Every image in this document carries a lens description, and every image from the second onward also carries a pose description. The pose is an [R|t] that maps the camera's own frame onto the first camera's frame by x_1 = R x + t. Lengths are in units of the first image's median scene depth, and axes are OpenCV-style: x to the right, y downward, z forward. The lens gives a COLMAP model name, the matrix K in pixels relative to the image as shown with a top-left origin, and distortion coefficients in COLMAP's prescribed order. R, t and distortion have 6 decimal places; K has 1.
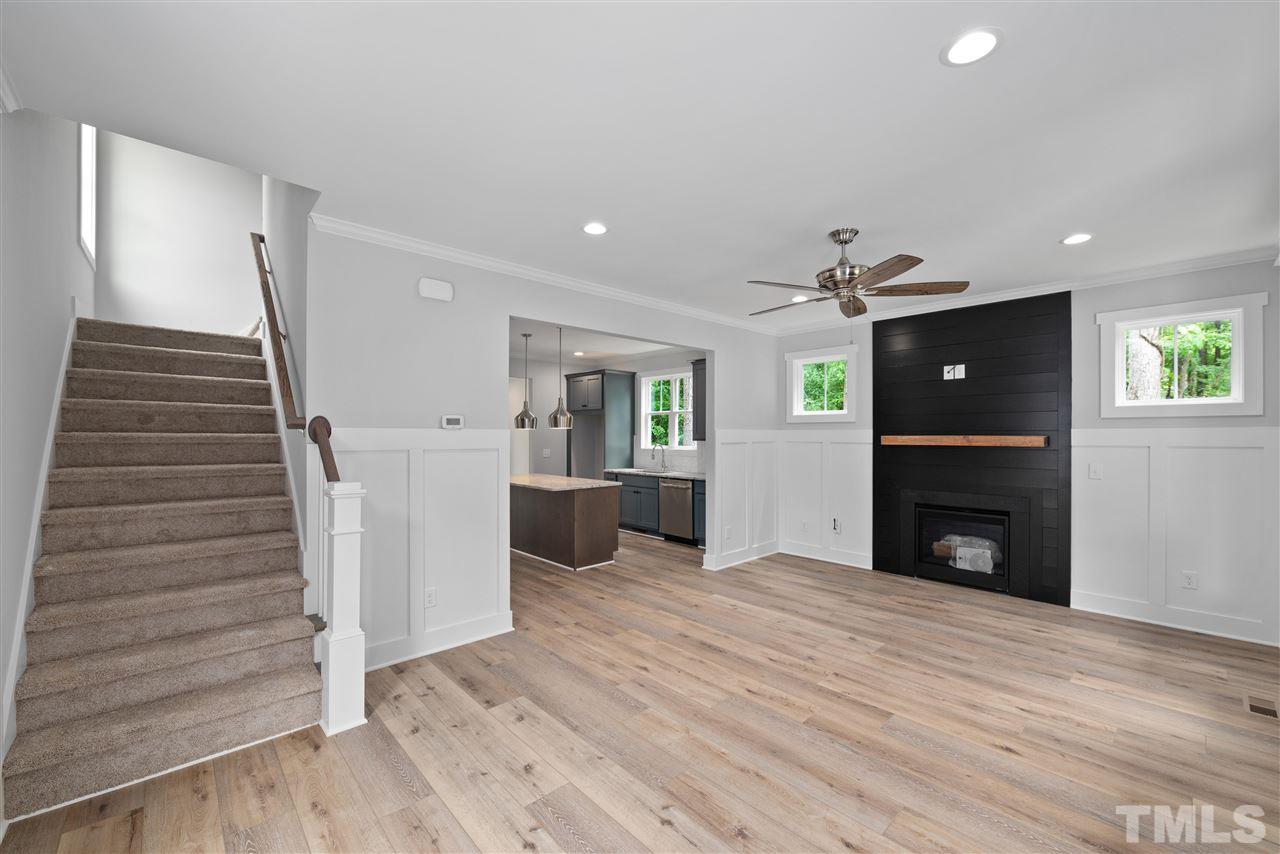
lens RADIAL K [[509.2, 0, 634.8], [0, 509.2, 436.6], [0, 0, 1]] dist [-0.011540, -0.000674]
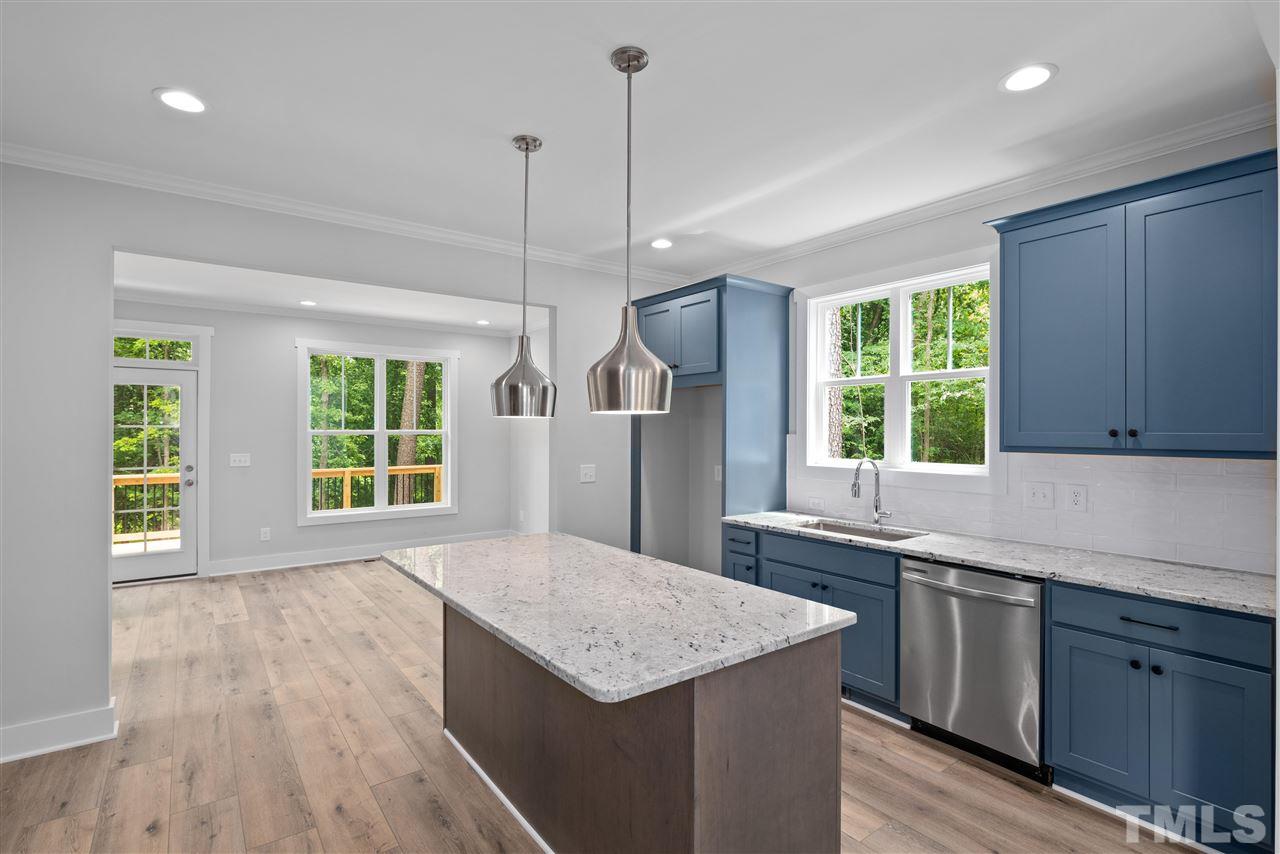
lens RADIAL K [[606.2, 0, 644.3], [0, 606.2, 428.7], [0, 0, 1]] dist [-0.014419, -0.001960]
pose [[0.996239, 0.003658, -0.086572, -0.137510], [-0.004281, 0.999966, -0.007016, -0.006037], [0.086544, 0.007360, 0.996221, 0.845448]]
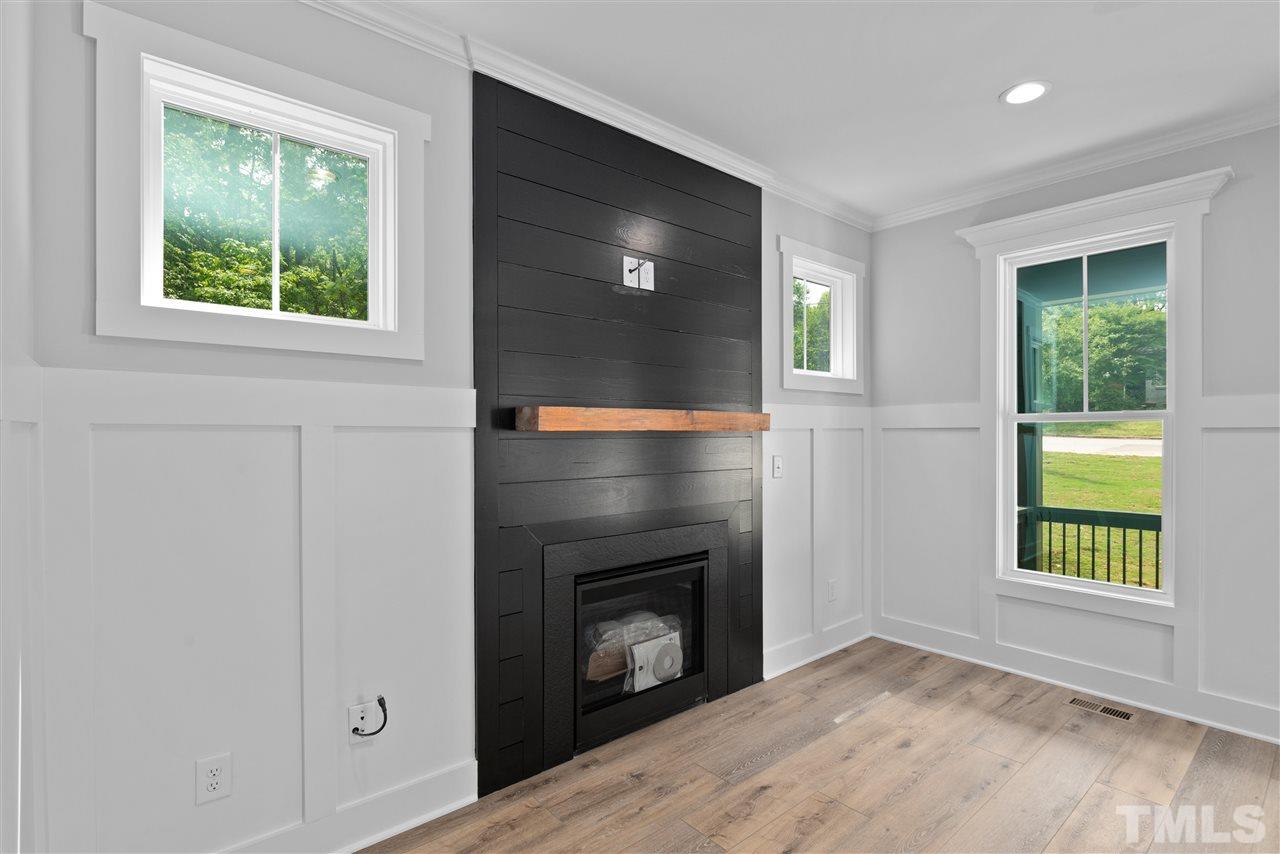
lens RADIAL K [[606.2, 0, 638.8], [0, 606.2, 434.4], [0, 0, 1]] dist [-0.014419, -0.001960]
pose [[0.039432, -0.005403, 0.999208, 0.077356], [0.004180, 0.999978, 0.005242, 0.017799], [-0.999214, 0.003970, 0.039453, 1.010549]]
